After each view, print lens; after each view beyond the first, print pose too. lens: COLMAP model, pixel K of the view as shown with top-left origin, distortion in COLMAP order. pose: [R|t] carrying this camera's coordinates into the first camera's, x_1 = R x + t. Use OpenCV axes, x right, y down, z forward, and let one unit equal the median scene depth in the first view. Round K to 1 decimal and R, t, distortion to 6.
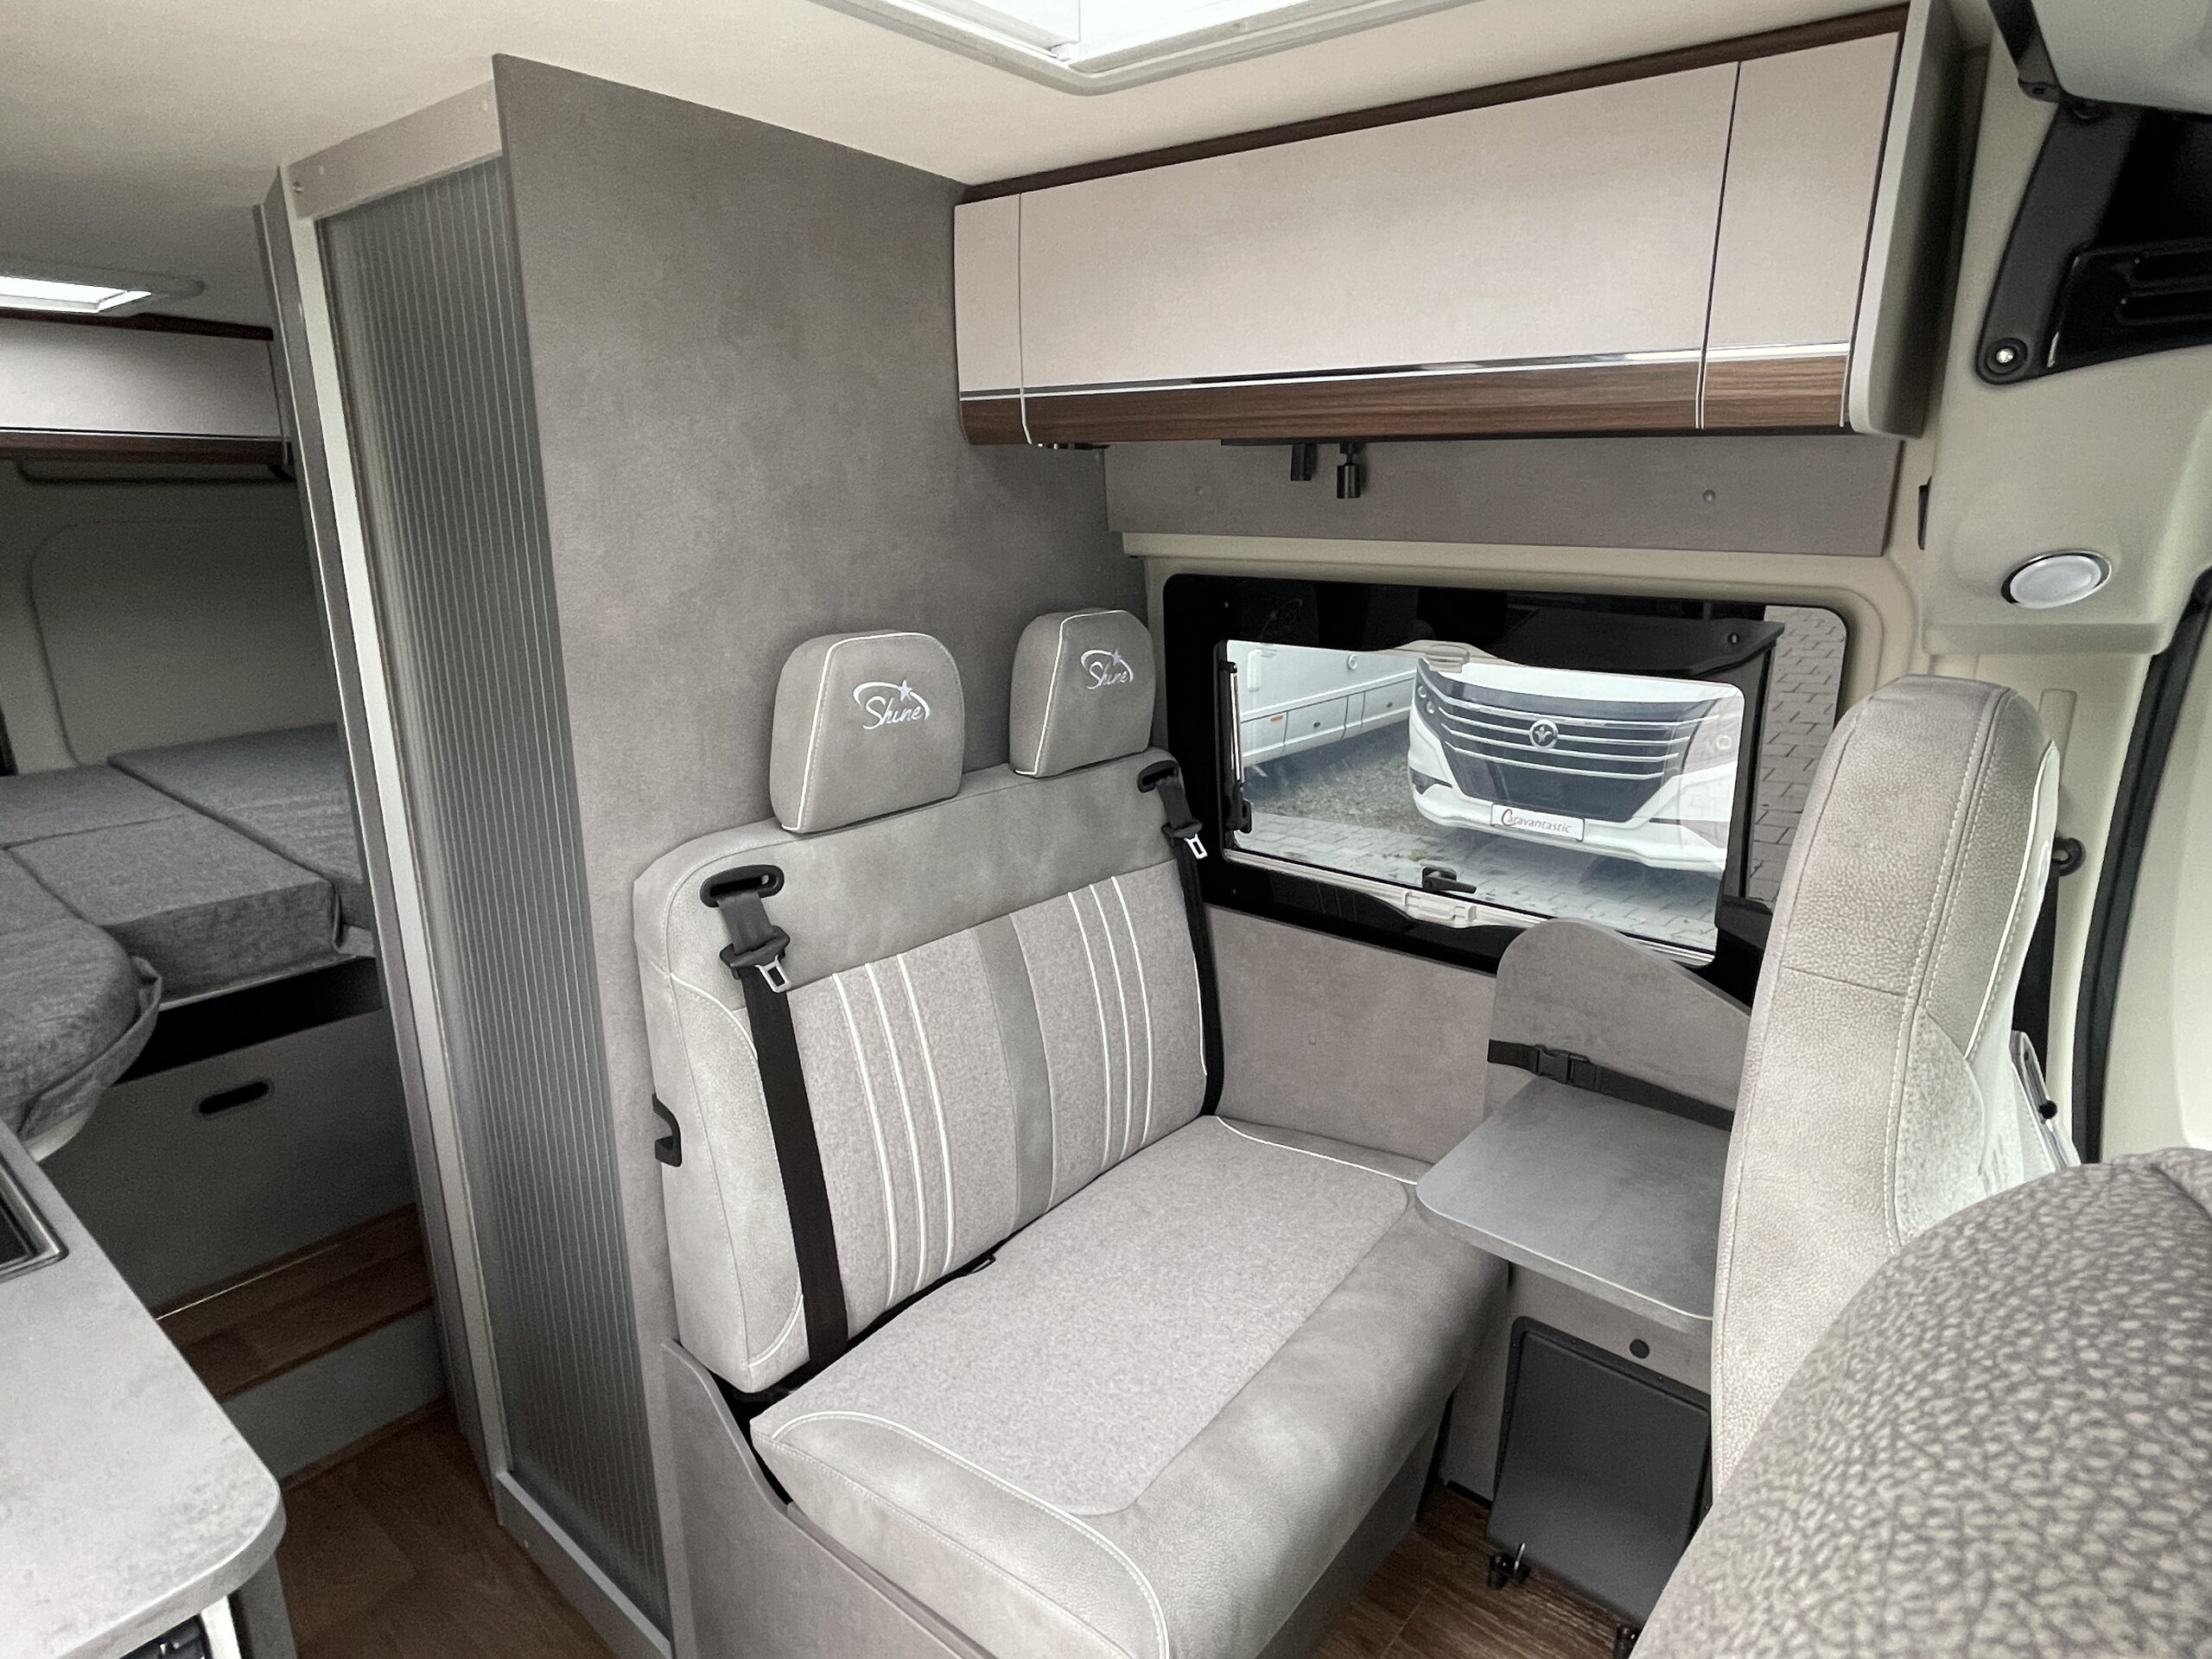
lens RADIAL K [[1241.6, 0, 1106.0], [0, 1241.6, 829.5], [0, 0, 1]] dist [-0.003244, -0.002307]
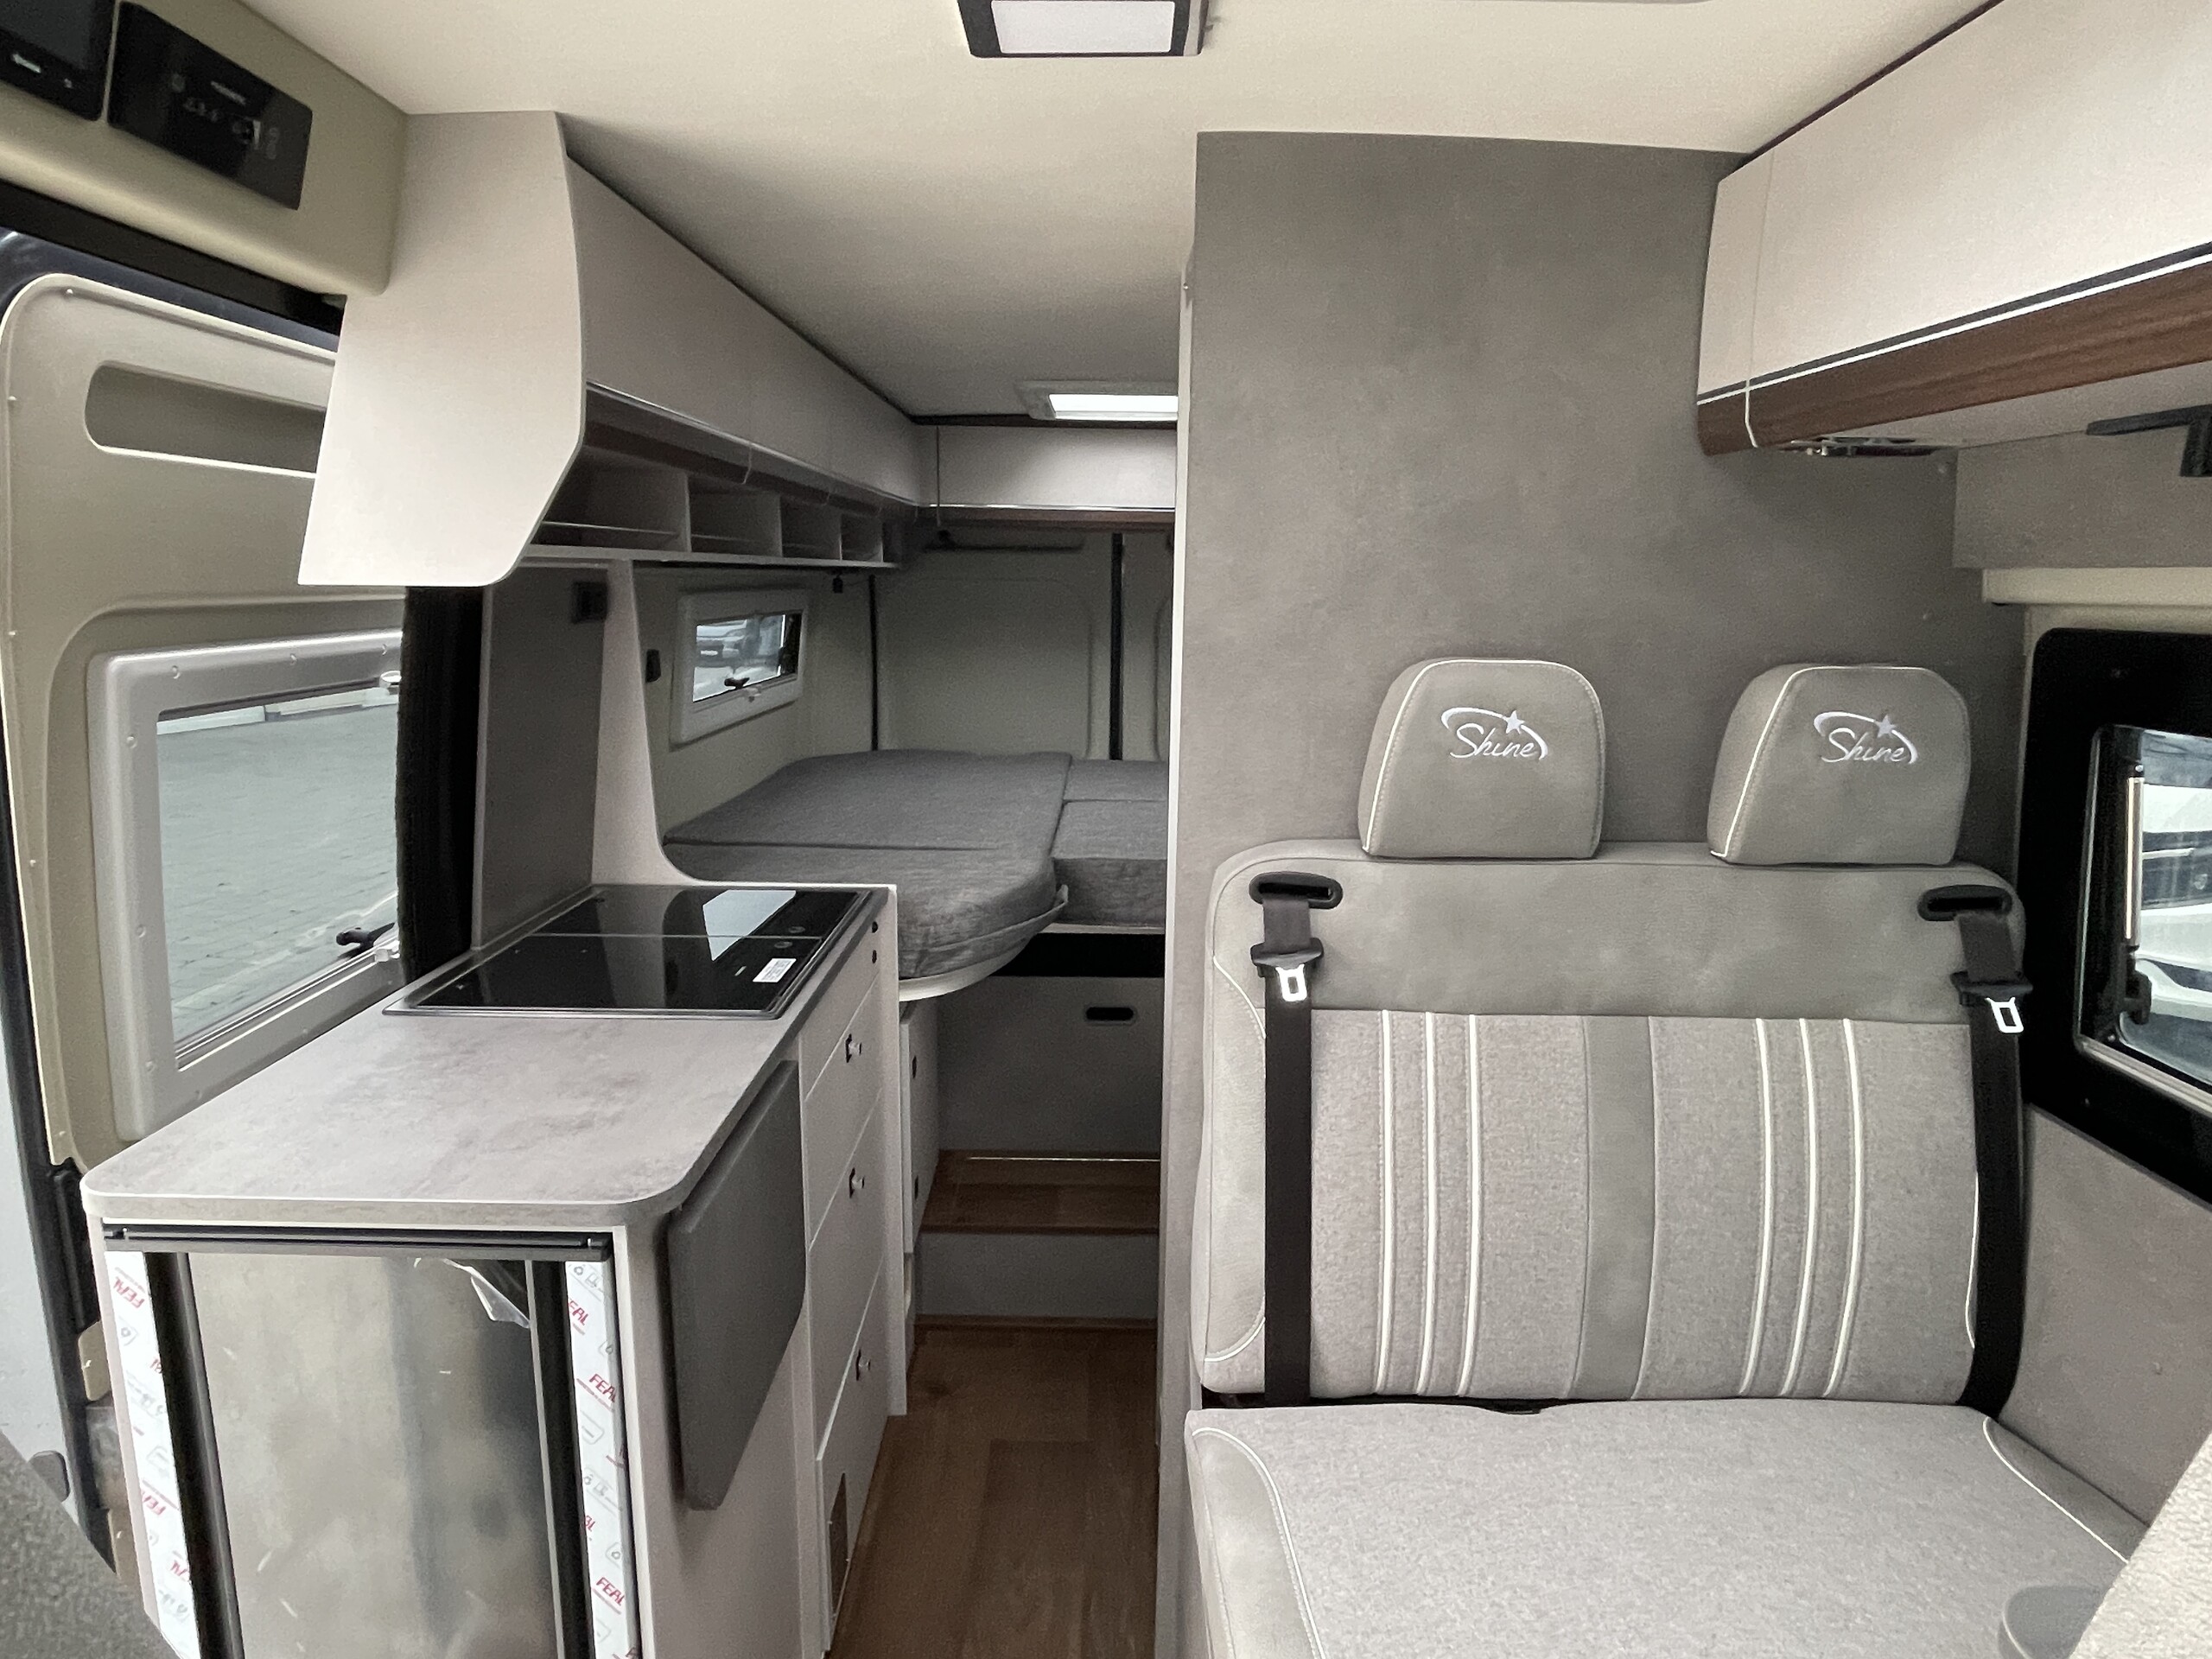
lens RADIAL K [[1246.1, 0, 1102.2], [0, 1246.1, 825.7], [0, 0, 1]] dist [-0.007050, 0.003940]
pose [[0.632534, 0.153817, -0.759105, 0.299590], [-0.213967, 0.976644, 0.019606, 0.005797], [0.744391, 0.150022, 0.650673, 0.177712]]
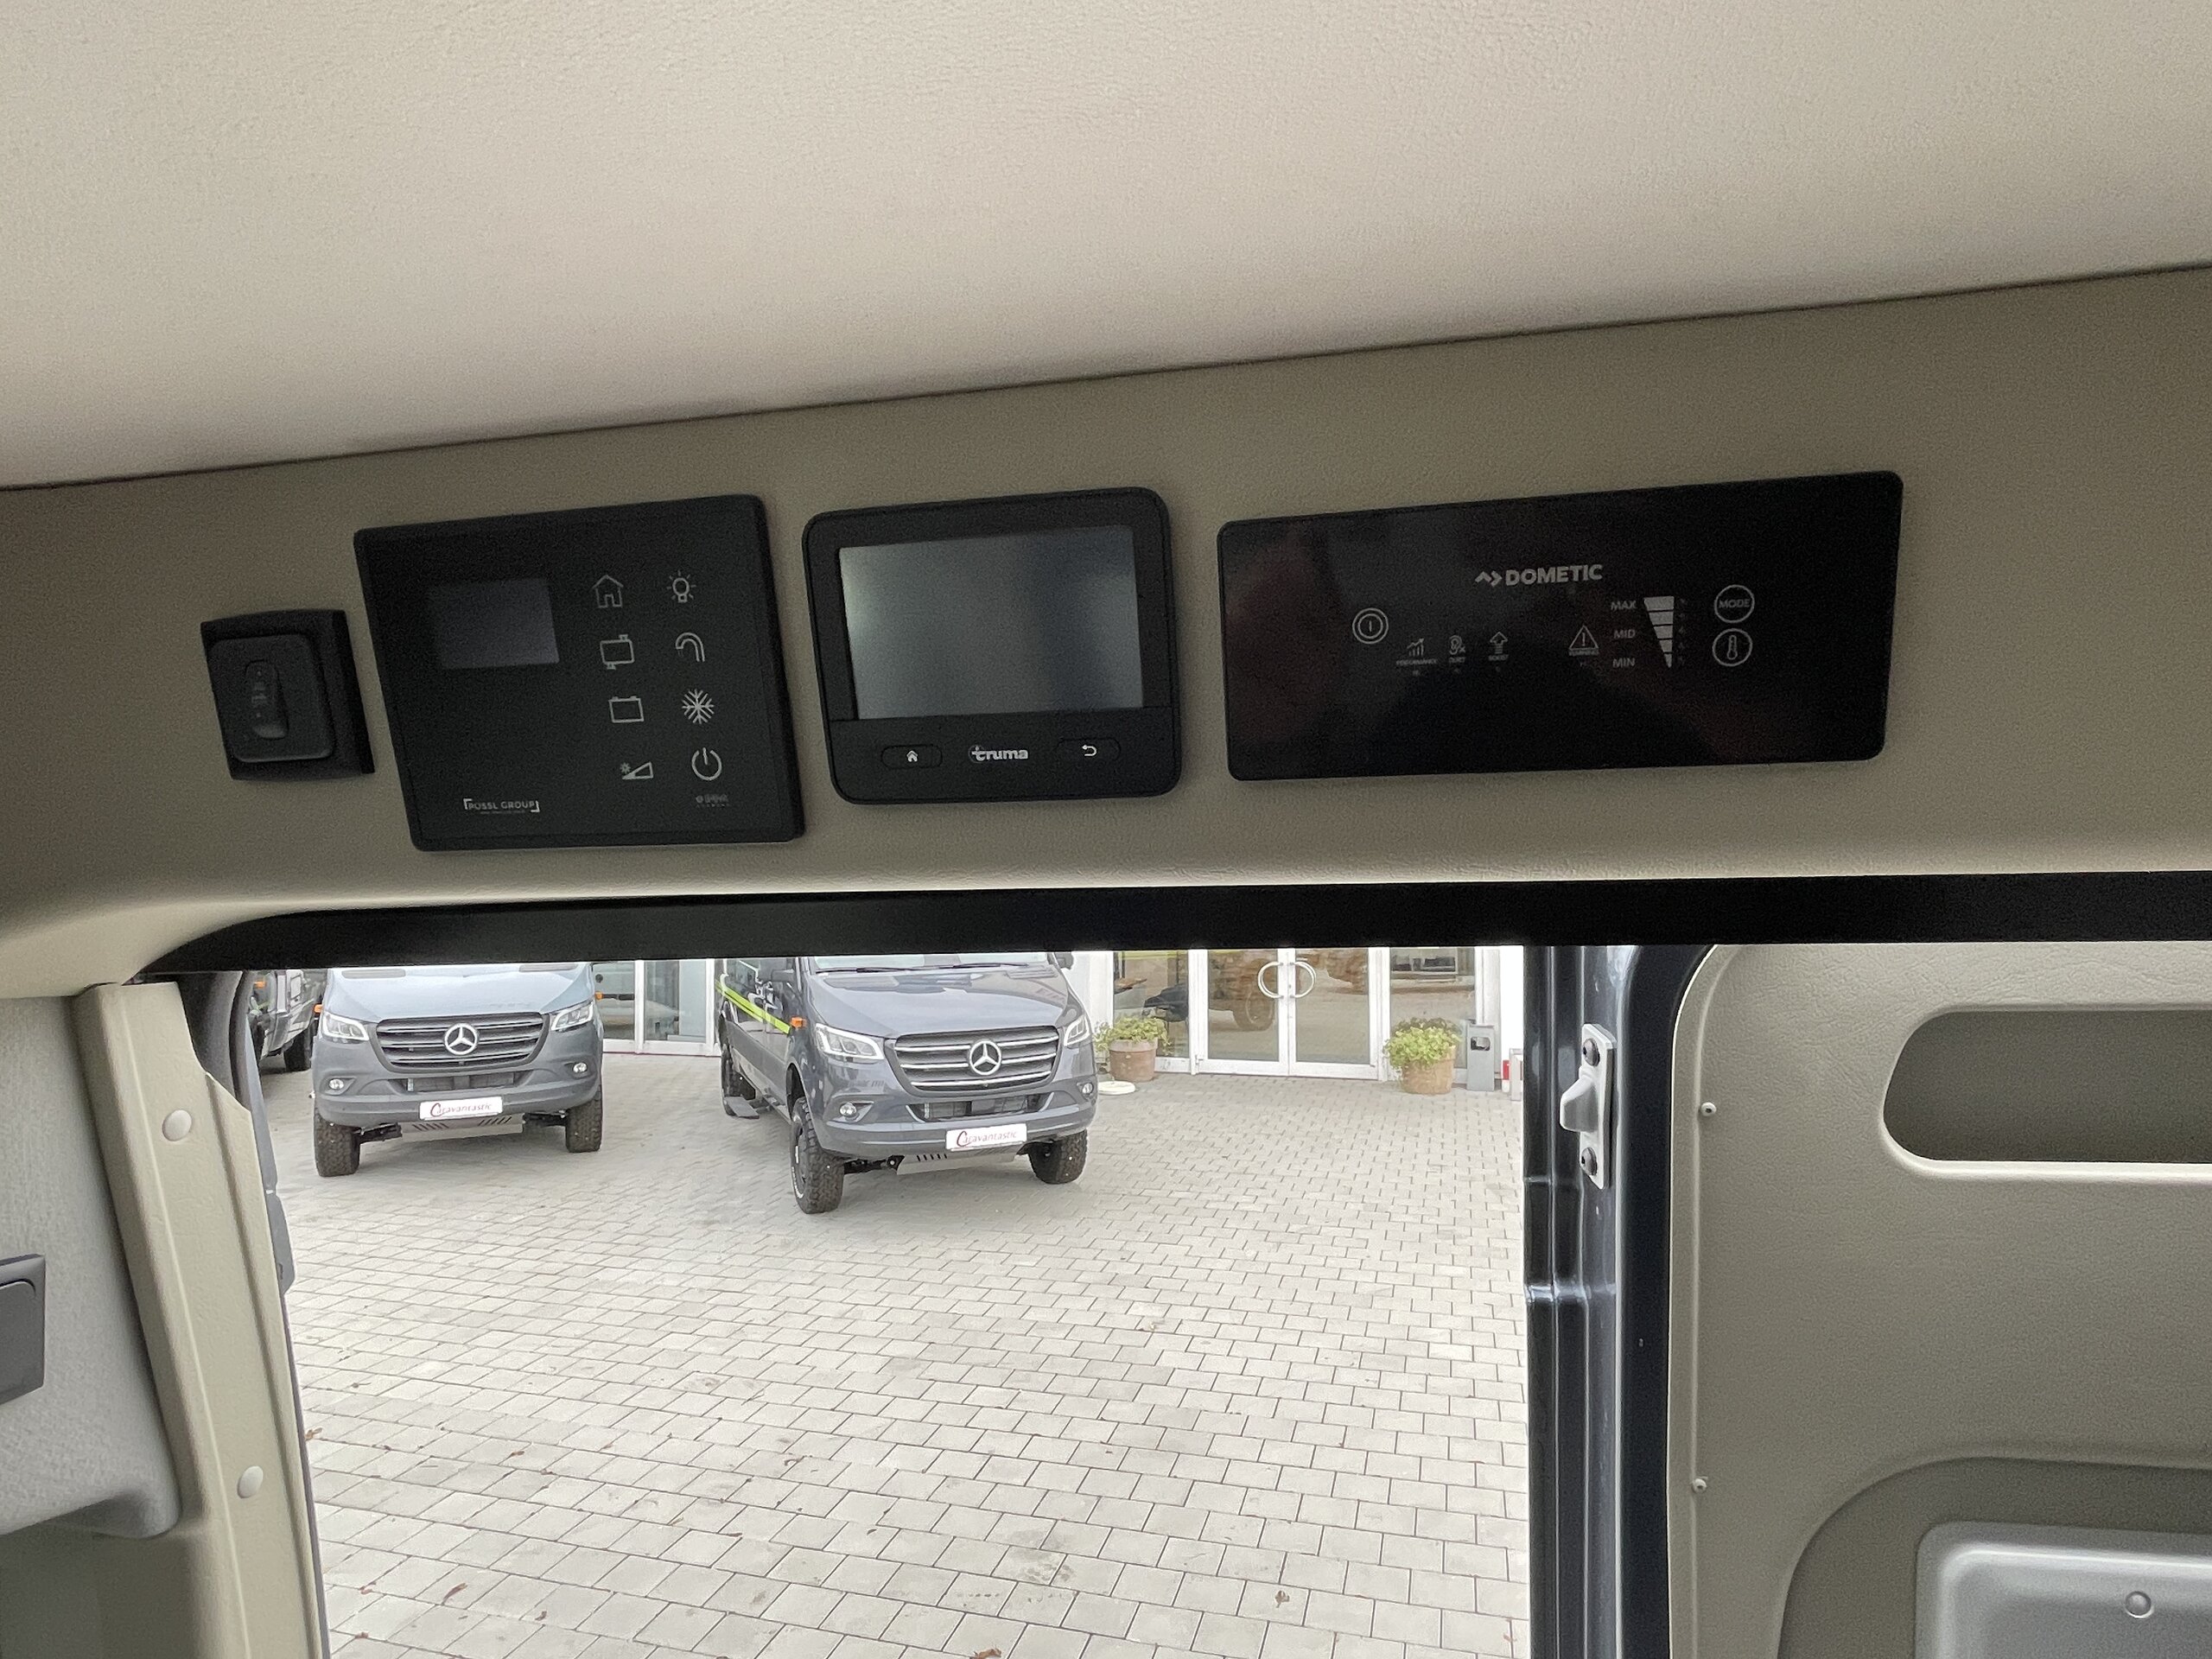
lens RADIAL K [[1230.1, 0, 1104.9], [0, 1230.1, 869.4], [0, 0, 1]] dist [0.000339, 0.000624]
pose [[-0.888250, 0.011566, -0.459216, -0.277185], [-0.101868, 0.969833, 0.221467, -0.219514], [0.447924, 0.243497, -0.860275, 0.370970]]
